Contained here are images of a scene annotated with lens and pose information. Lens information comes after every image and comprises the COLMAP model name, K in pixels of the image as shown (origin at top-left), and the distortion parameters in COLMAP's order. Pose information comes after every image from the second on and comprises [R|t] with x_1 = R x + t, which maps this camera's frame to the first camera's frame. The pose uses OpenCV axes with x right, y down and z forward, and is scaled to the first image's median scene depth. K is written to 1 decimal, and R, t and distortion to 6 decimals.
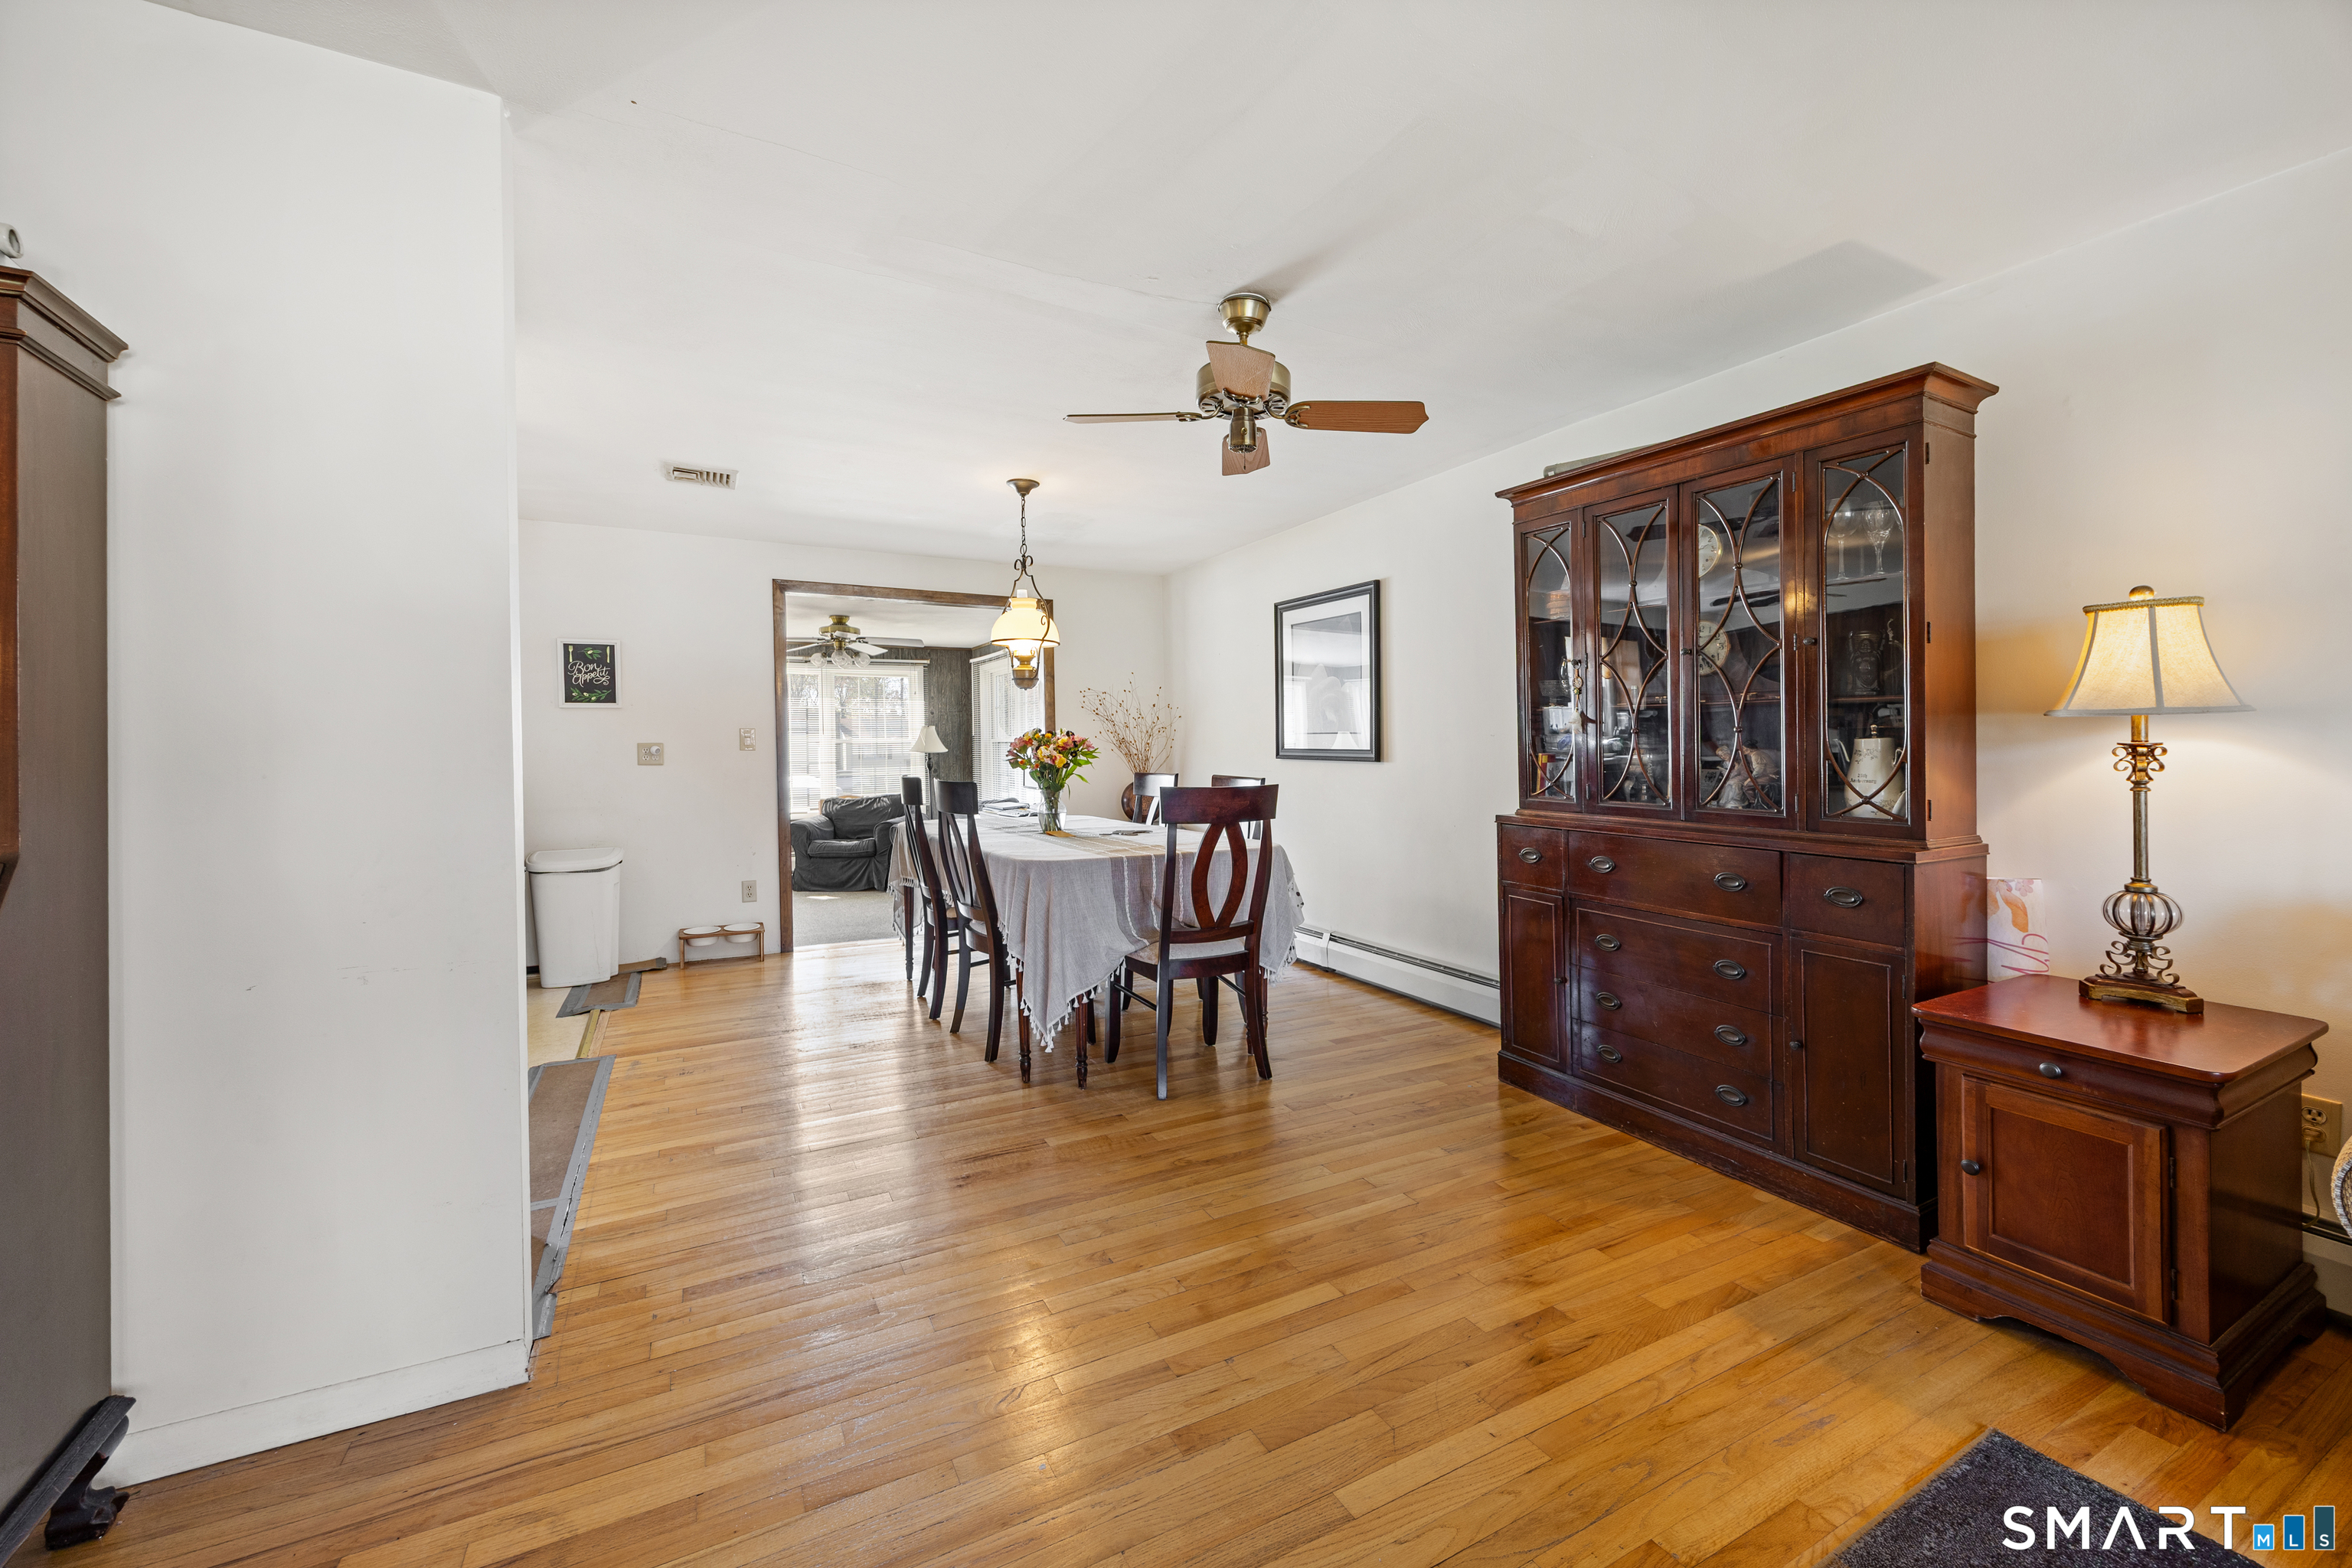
lens RADIAL K [[928.3, 0, 1184.5], [0, 928.3, 769.0], [0, 0, 1]] dist [0.001729, 0.000869]
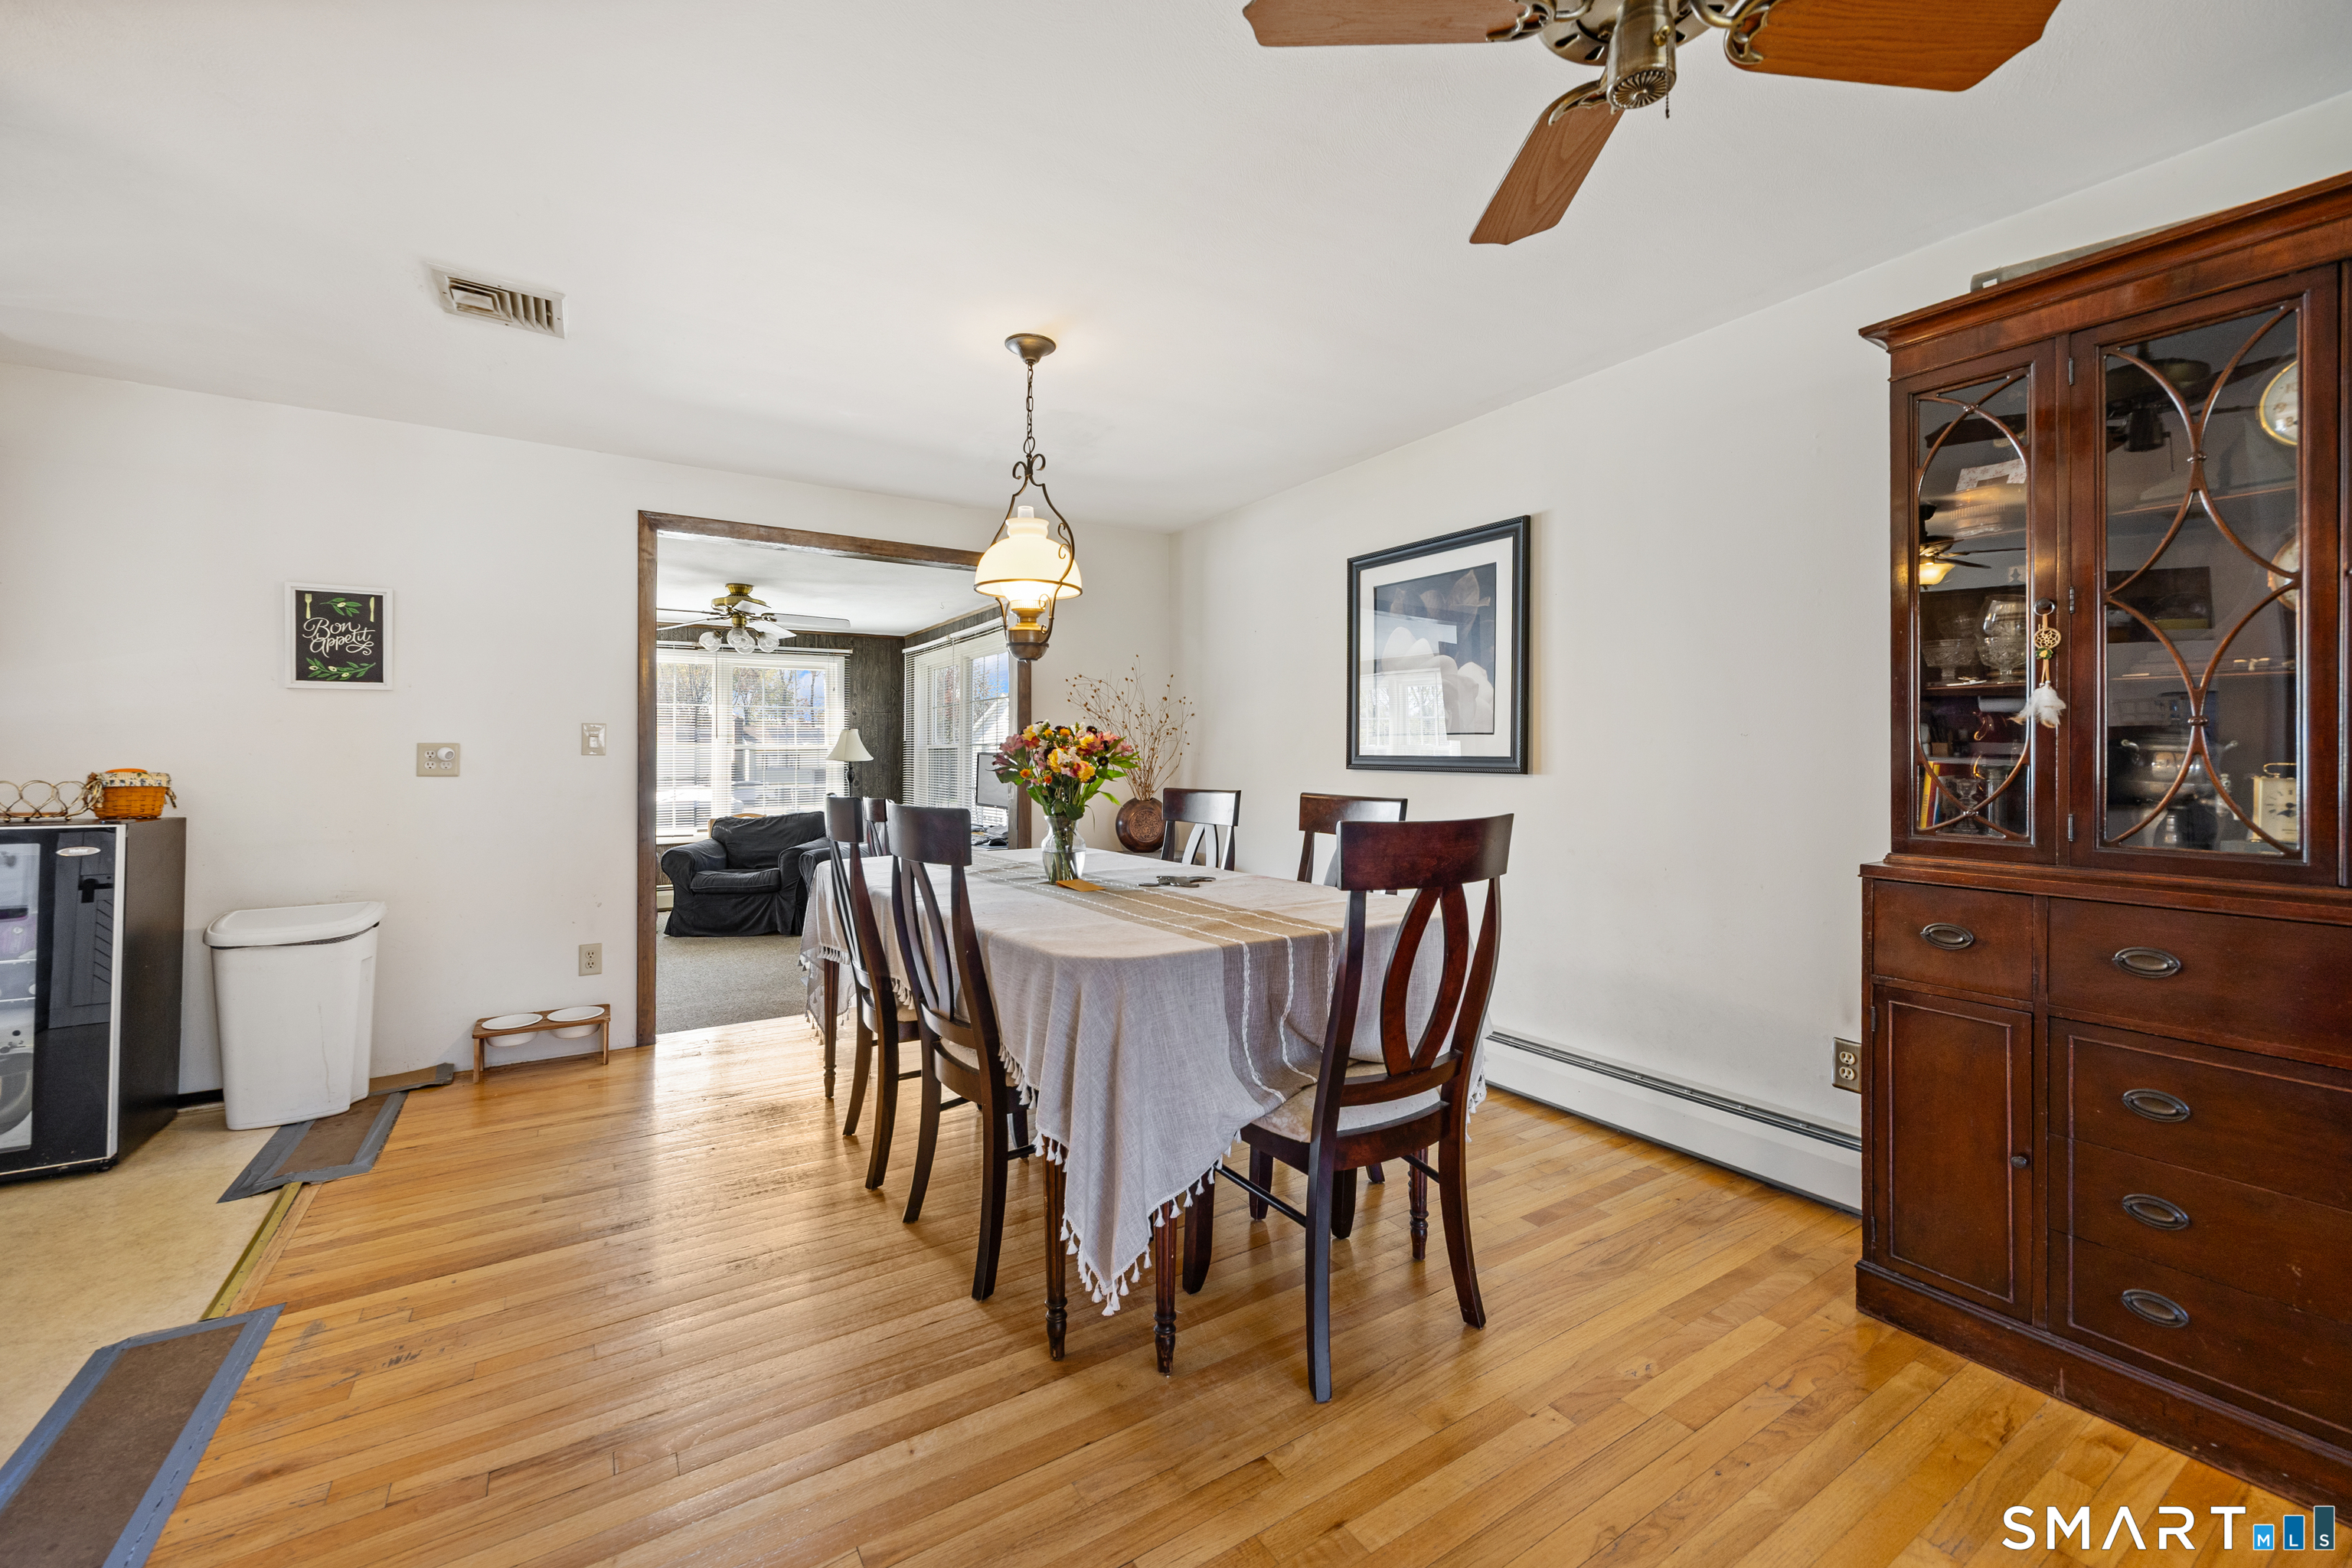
lens RADIAL K [[928.3, 0, 1187.7], [0, 928.3, 733.6], [0, 0, 1]] dist [0.001729, 0.000869]
pose [[0.995868, 0.006179, 0.090599, -0.121671], [-0.001693, 0.998773, -0.049500, -0.003190], [-0.090793, 0.049142, 0.994657, 0.356781]]
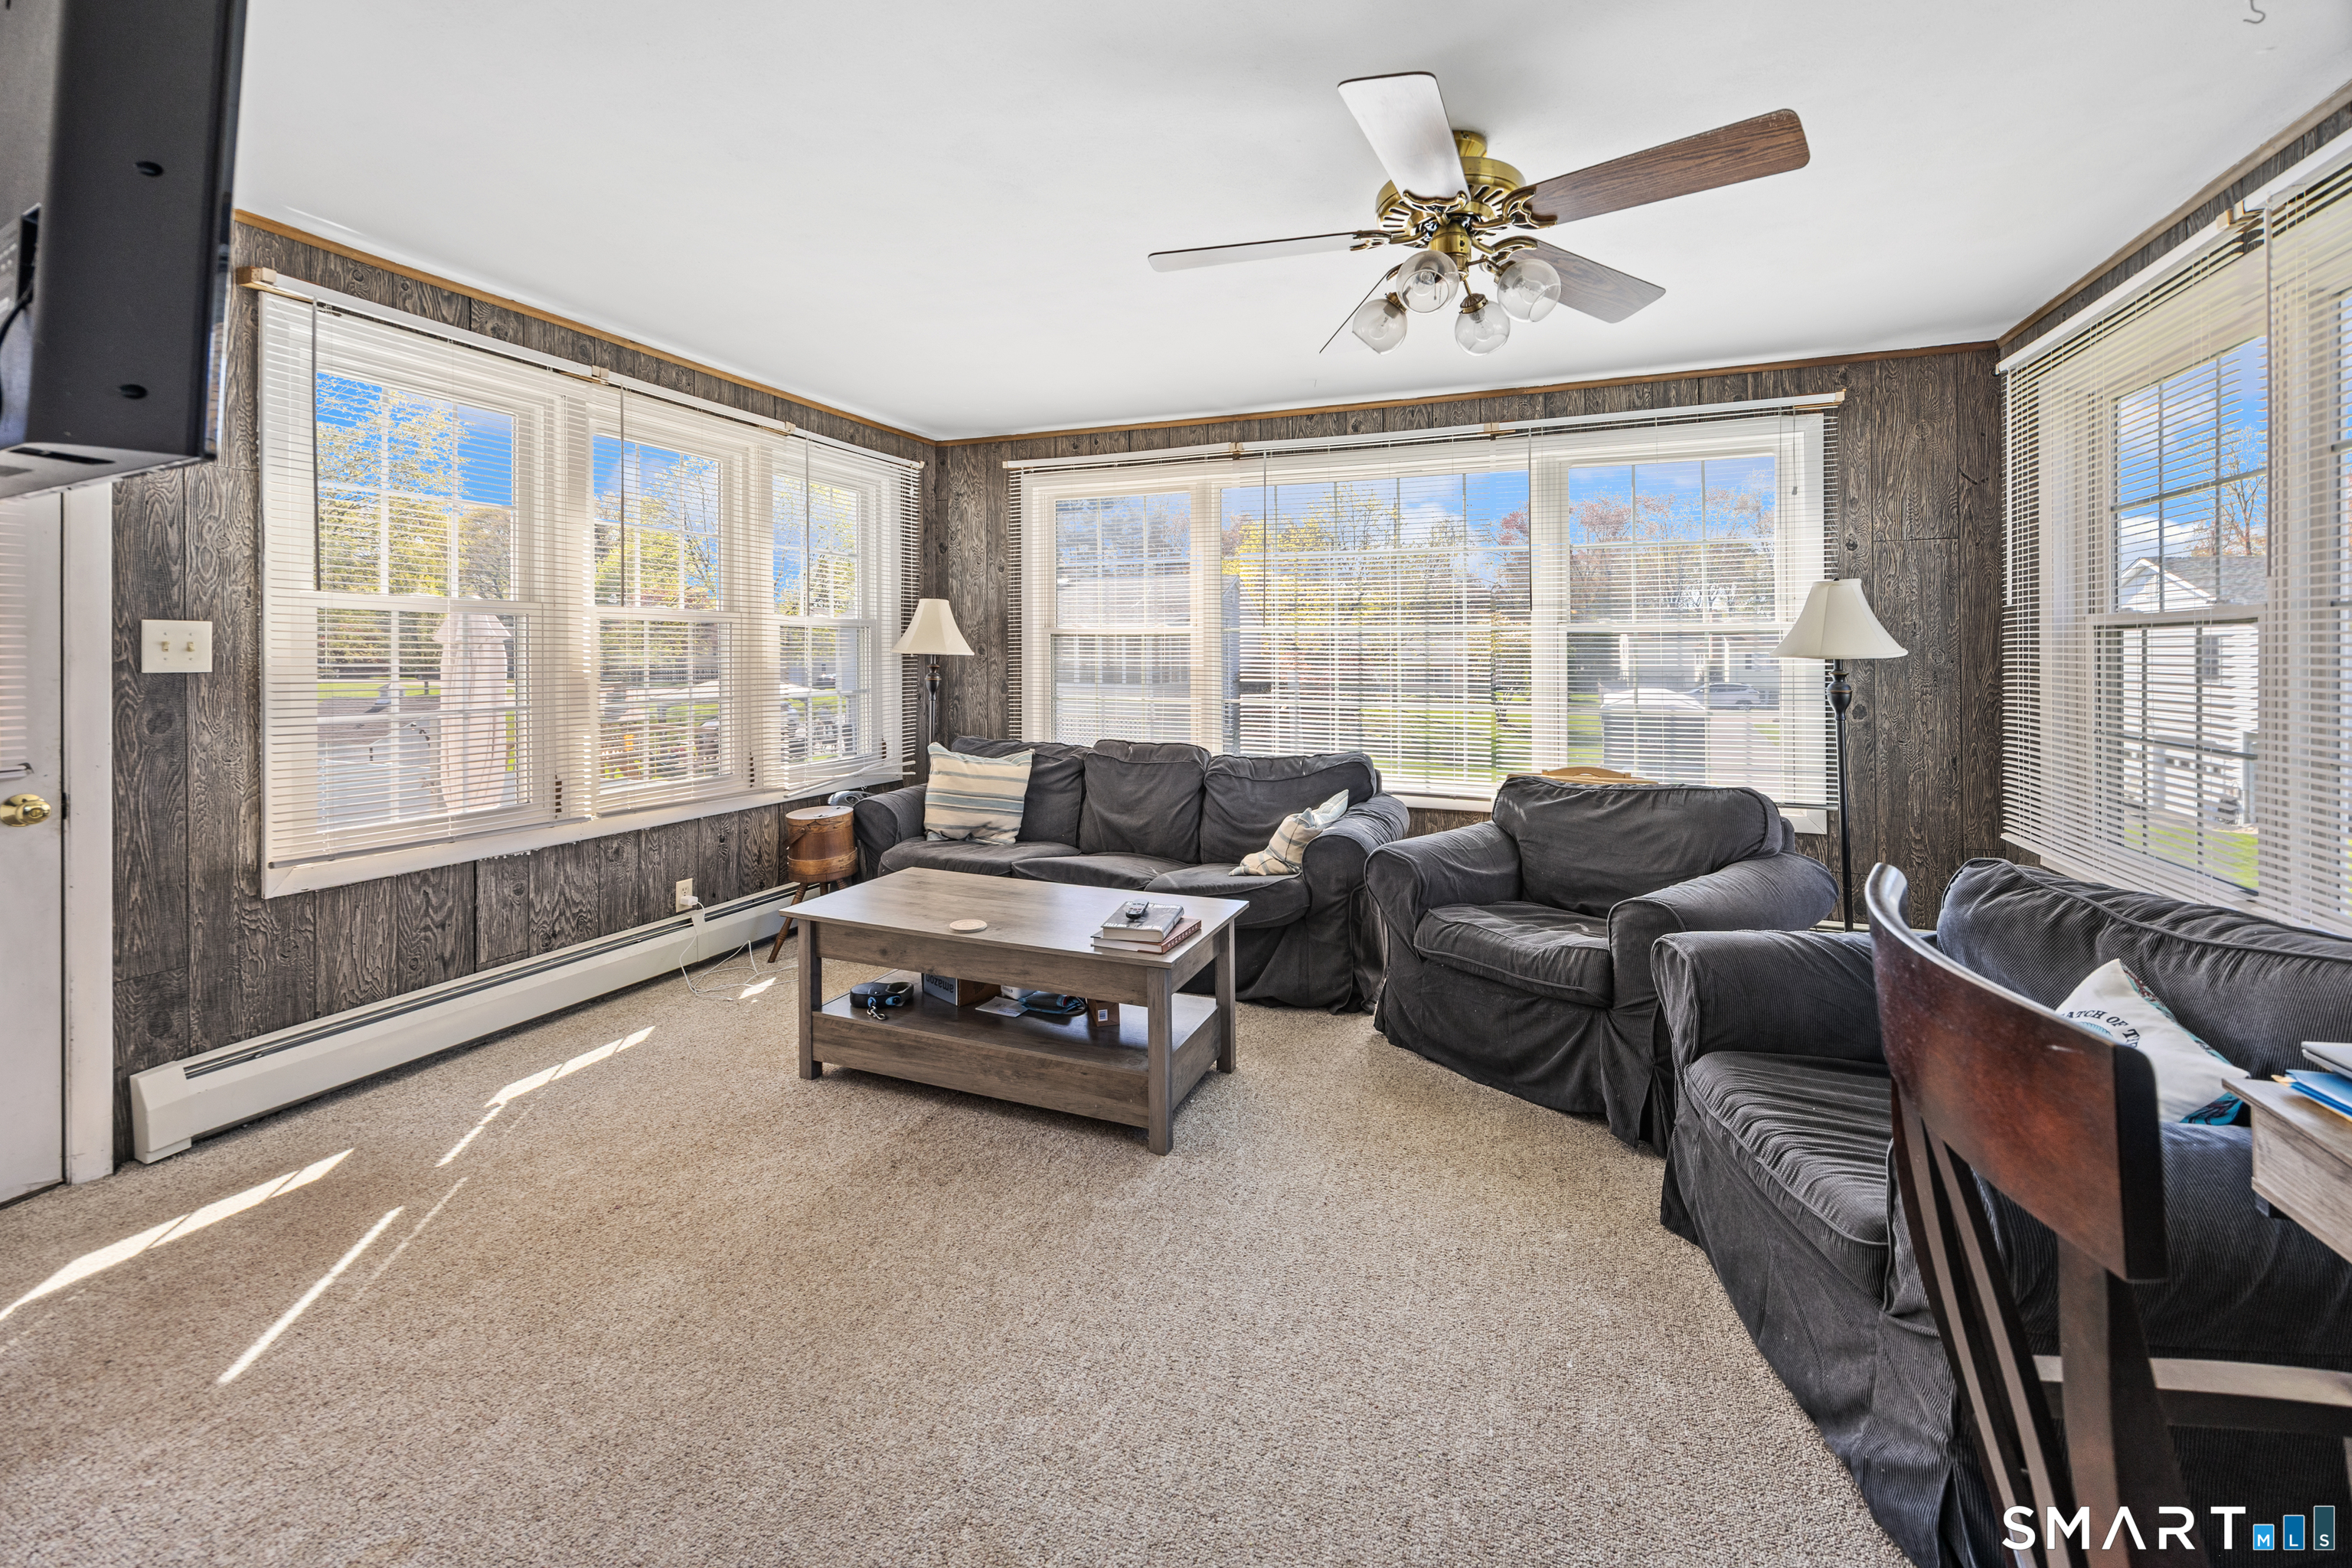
lens RADIAL K [[928.3, 0, 1184.2], [0, 928.3, 666.4], [0, 0, 1]] dist [0.001729, 0.000869]
pose [[0.631213, 0.003076, -0.775604, -0.393752], [-0.021107, 0.999690, -0.013213, -0.012381], [0.775323, 0.024711, 0.631082, 1.450569]]
